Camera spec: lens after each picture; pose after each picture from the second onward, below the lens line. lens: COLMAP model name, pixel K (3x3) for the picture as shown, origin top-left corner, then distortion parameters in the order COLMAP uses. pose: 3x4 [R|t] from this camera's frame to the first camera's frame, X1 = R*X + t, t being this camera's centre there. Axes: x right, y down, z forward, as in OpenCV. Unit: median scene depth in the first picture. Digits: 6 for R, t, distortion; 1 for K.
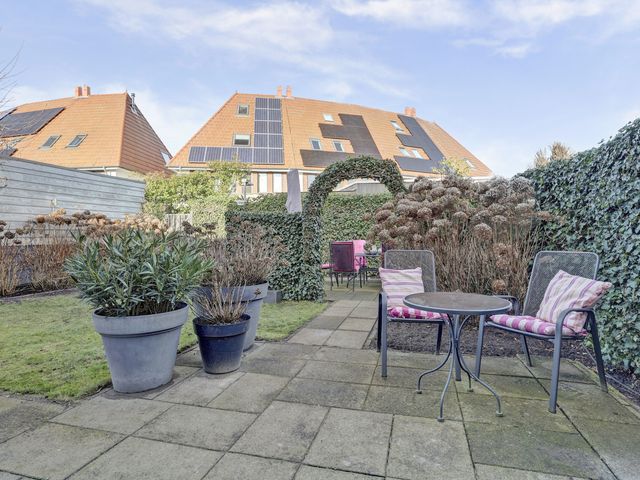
lens RADIAL K [[332.7, 0, 330.9], [0, 332.7, 238.4], [0, 0, 1]] dist [-0.002503, -0.000128]
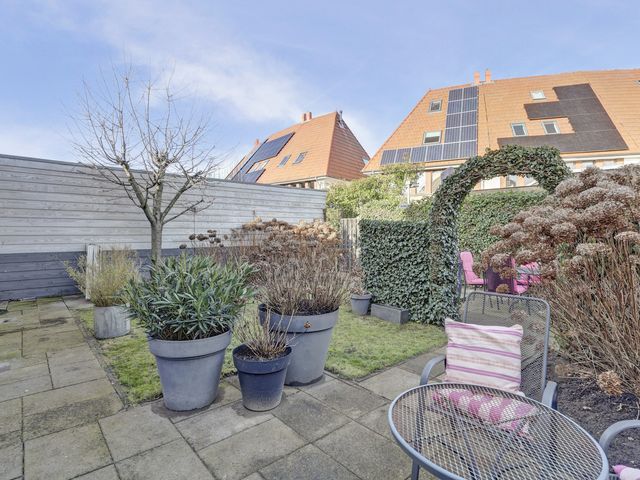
lens RADIAL K [[332.7, 0, 330.9], [0, 332.7, 238.4], [0, 0, 1]] dist [-0.002503, -0.000128]
pose [[0.839467, 0.014691, -0.543212, 0.073146], [-0.011562, 0.999891, 0.009176, -0.018368], [0.543287, -0.001422, 0.839546, 0.068514]]
